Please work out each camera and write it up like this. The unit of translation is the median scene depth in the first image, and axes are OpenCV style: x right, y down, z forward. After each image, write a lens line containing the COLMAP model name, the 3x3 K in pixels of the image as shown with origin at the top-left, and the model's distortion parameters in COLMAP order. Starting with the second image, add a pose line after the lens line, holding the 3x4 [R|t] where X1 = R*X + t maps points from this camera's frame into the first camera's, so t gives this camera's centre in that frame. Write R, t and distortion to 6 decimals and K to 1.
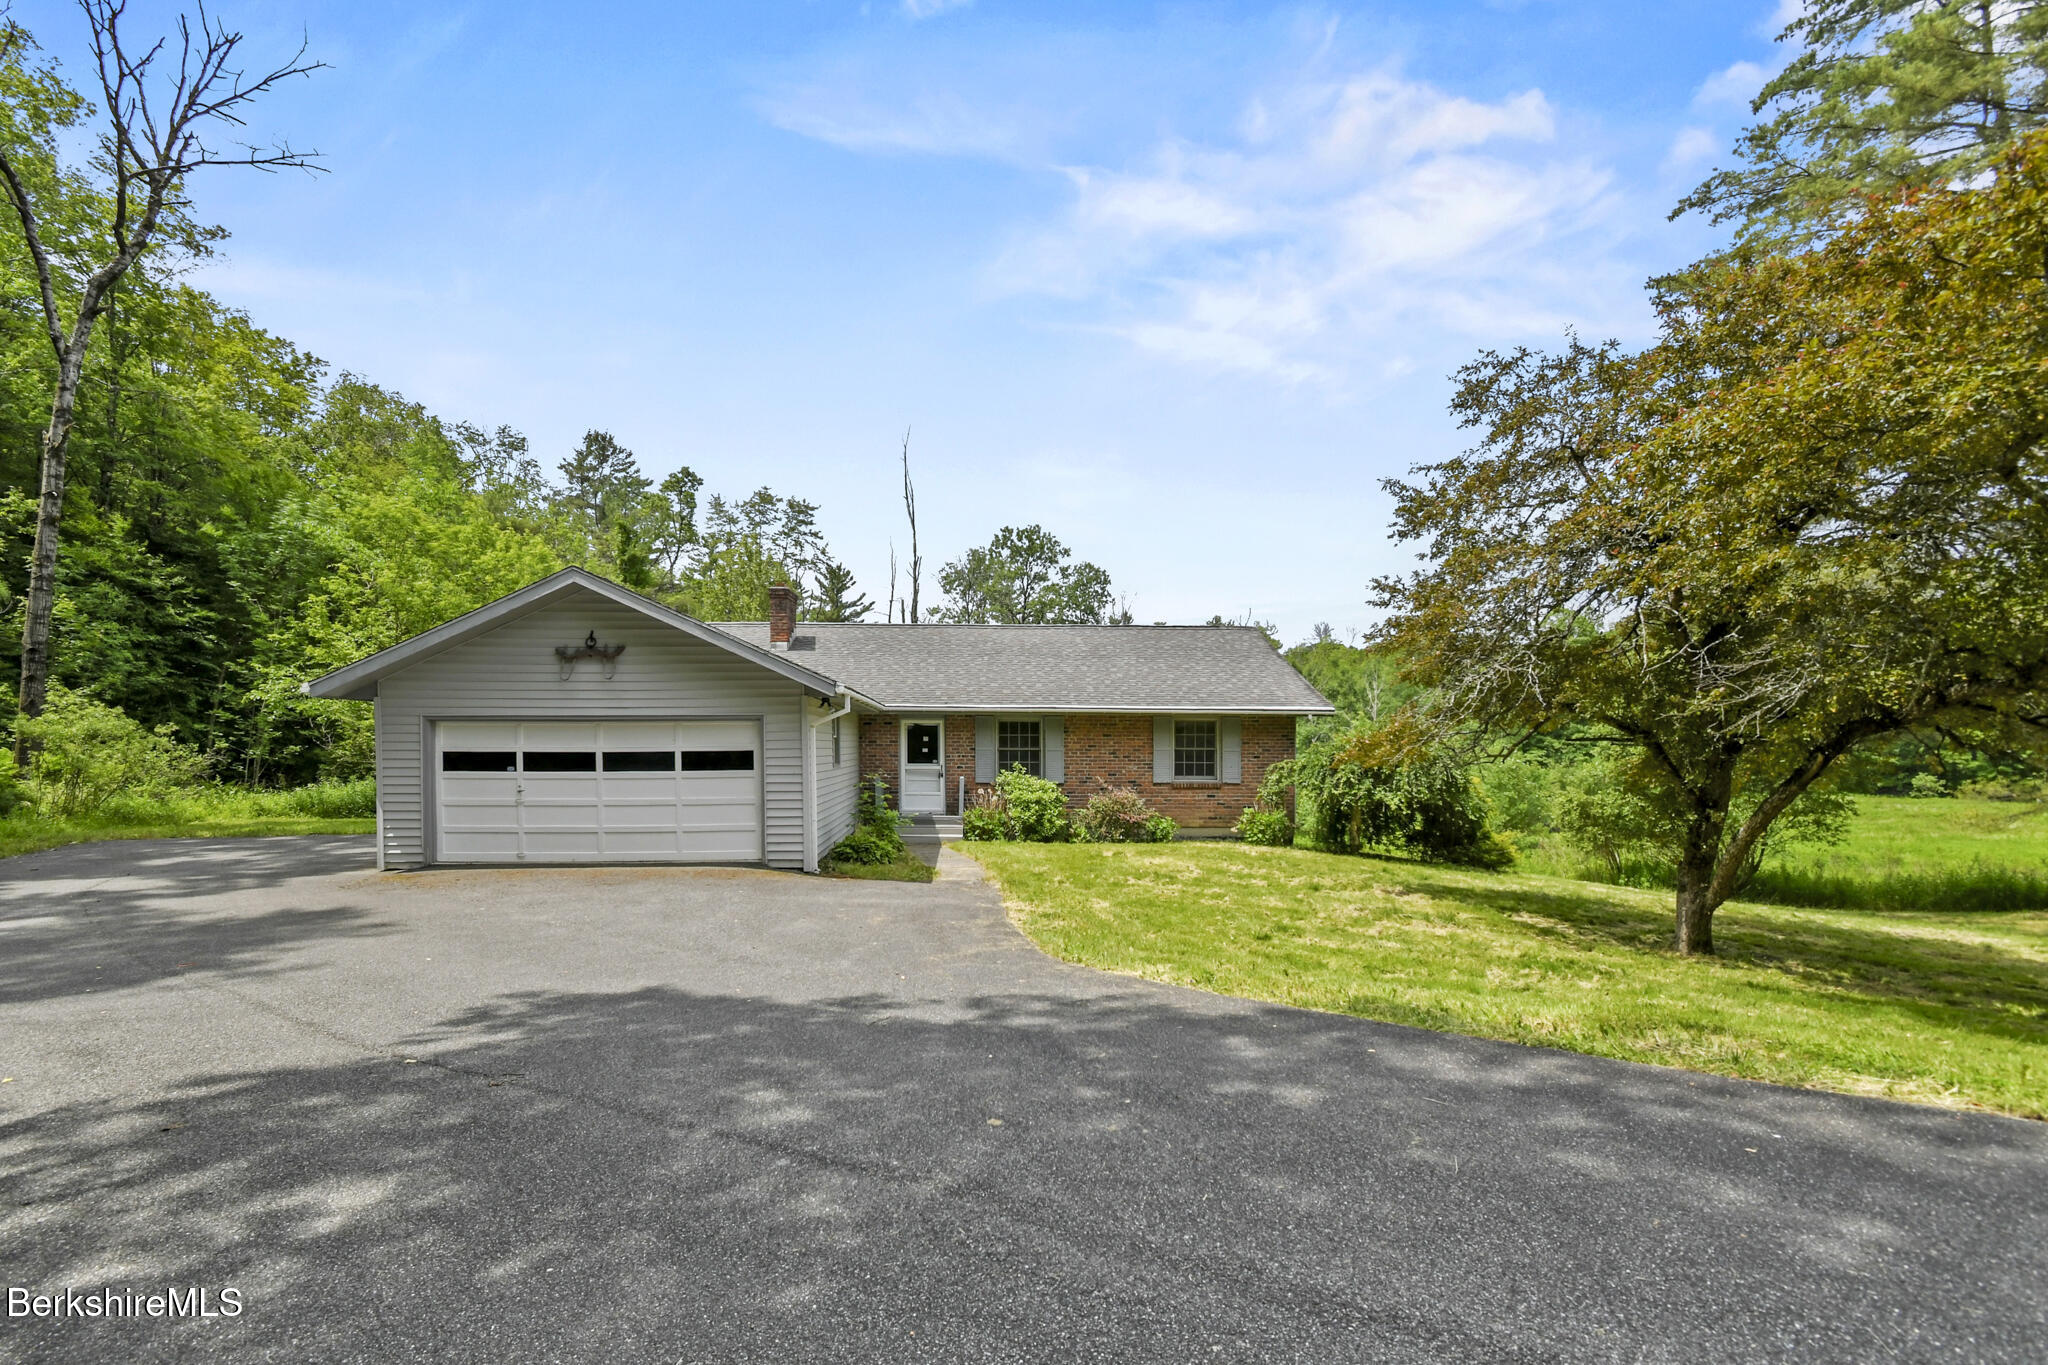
lens RADIAL K [[905.8, 0, 1023.1], [0, 905.8, 748.6], [0, 0, 1]] dist [0.001014, -0.000050]
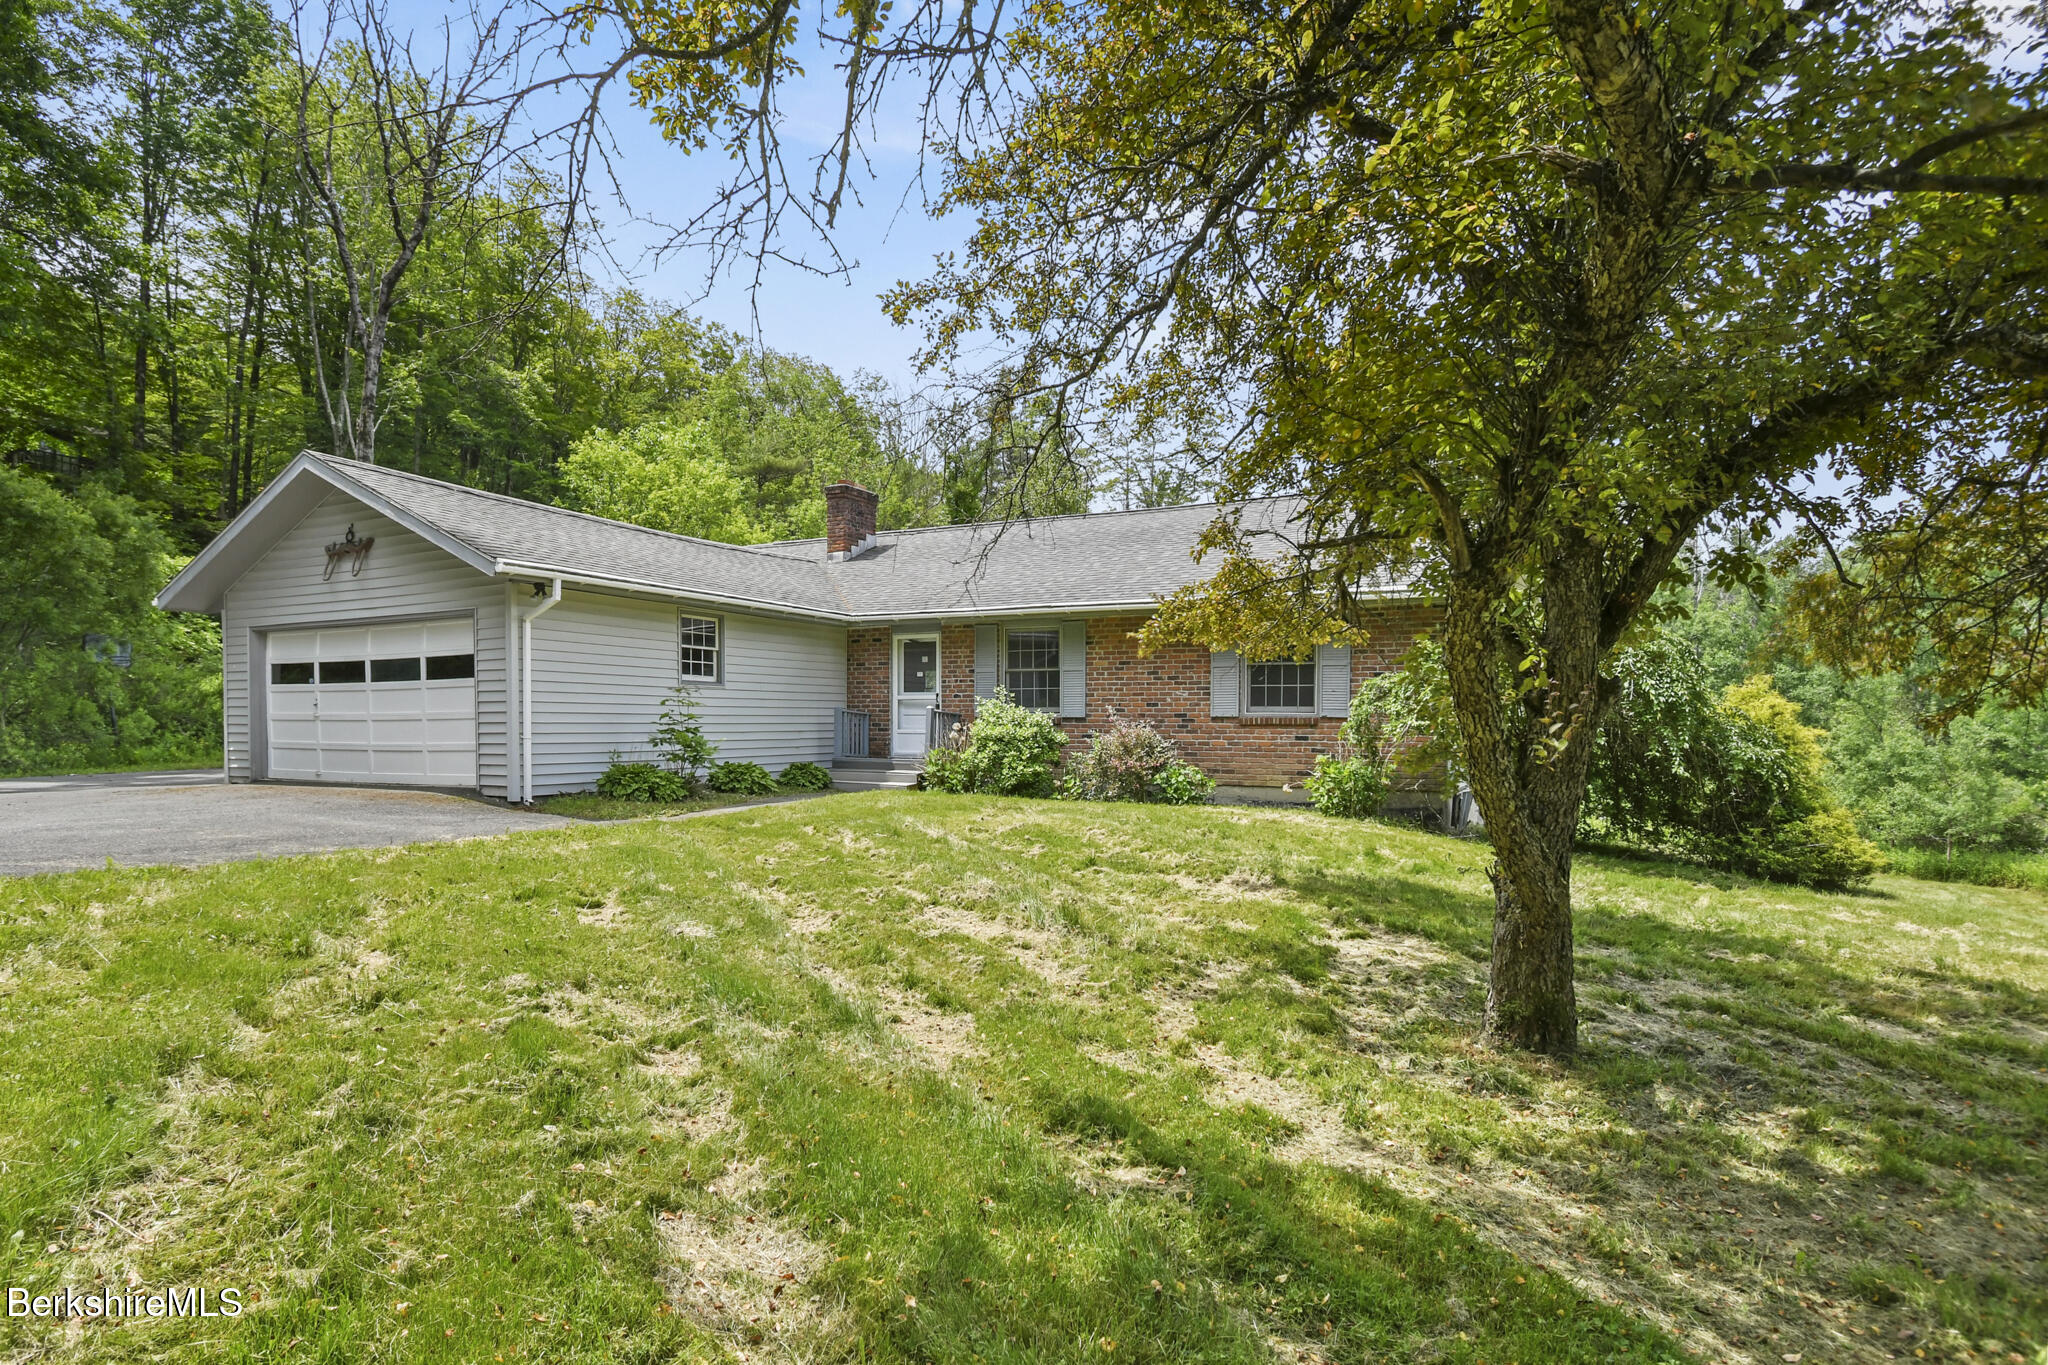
lens RADIAL K [[1078.2, 0, 1025.7], [0, 1078.2, 730.7], [0, 0, 1]] dist [0.000233, -0.000117]
pose [[0.869921, 0.006184, -0.493152, 0.611905], [-0.002238, 0.999961, 0.008592, 0.061607], [0.493186, -0.006371, 0.869900, 0.391356]]
